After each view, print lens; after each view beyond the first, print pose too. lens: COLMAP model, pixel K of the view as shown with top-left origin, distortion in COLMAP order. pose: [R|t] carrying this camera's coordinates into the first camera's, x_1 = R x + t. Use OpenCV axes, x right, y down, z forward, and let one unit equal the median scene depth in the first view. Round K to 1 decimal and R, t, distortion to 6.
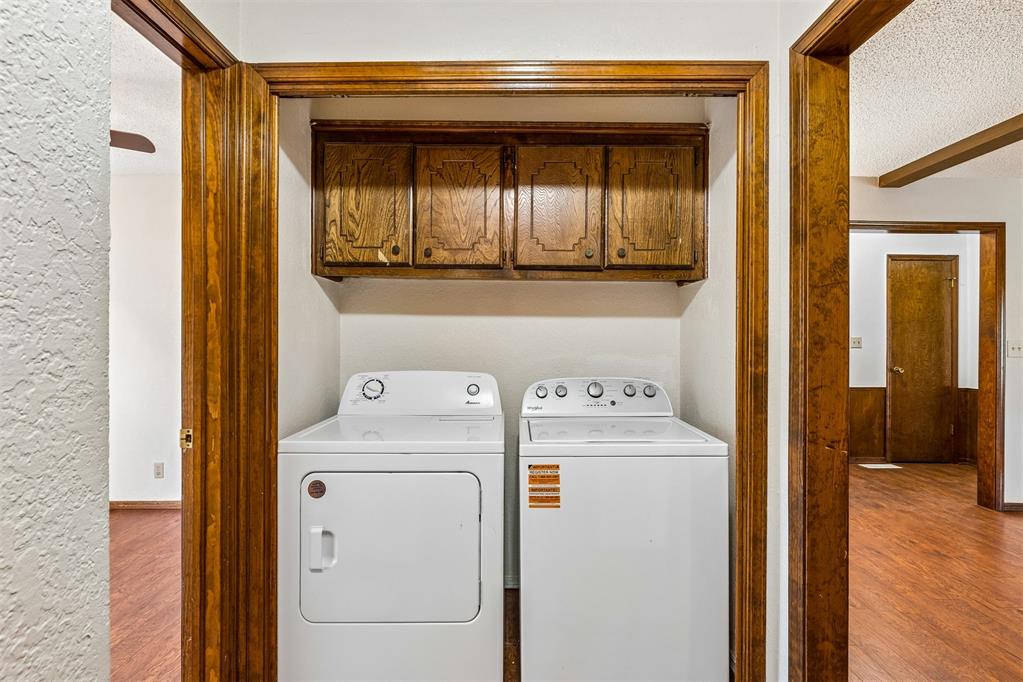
lens RADIAL K [[464.1, 0, 516.2], [0, 464.1, 338.9], [0, 0, 1]] dist [0.003108, -0.001537]
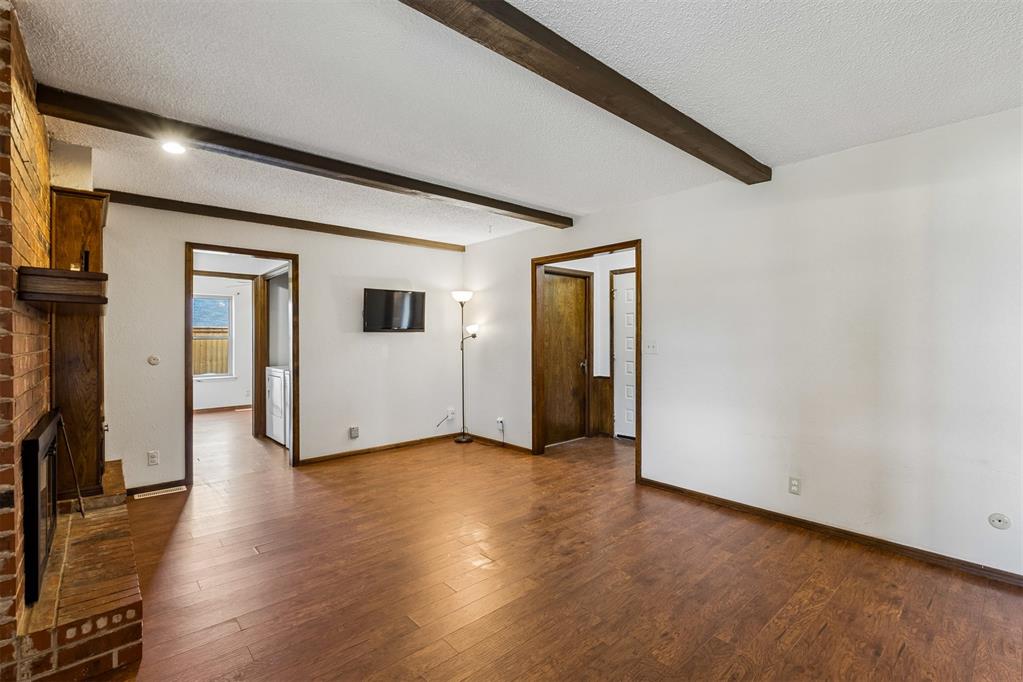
lens RADIAL K [[464.1, 0, 514.5], [0, 464.1, 343.7], [0, 0, 1]] dist [0.003108, -0.001537]
pose [[0.662211, 0.003333, -0.749310, 1.570982], [0.005006, 0.999948, 0.008872, 0.001796], [0.749301, -0.009626, 0.662159, -0.014006]]
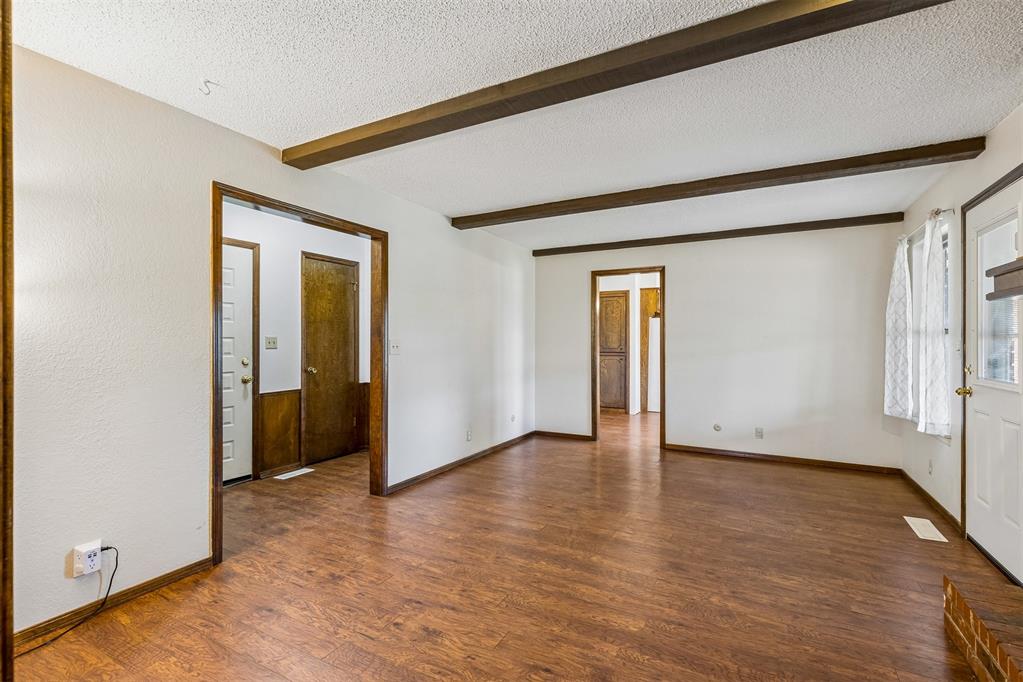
lens RADIAL K [[464.1, 0, 512.7], [0, 464.1, 338.1], [0, 0, 1]] dist [0.003108, -0.001537]
pose [[0.485930, -0.000845, 0.873997, 0.214299], [0.002720, 0.999996, -0.000545, 0.000876], [-0.873994, 0.002642, 0.485930, 0.189480]]
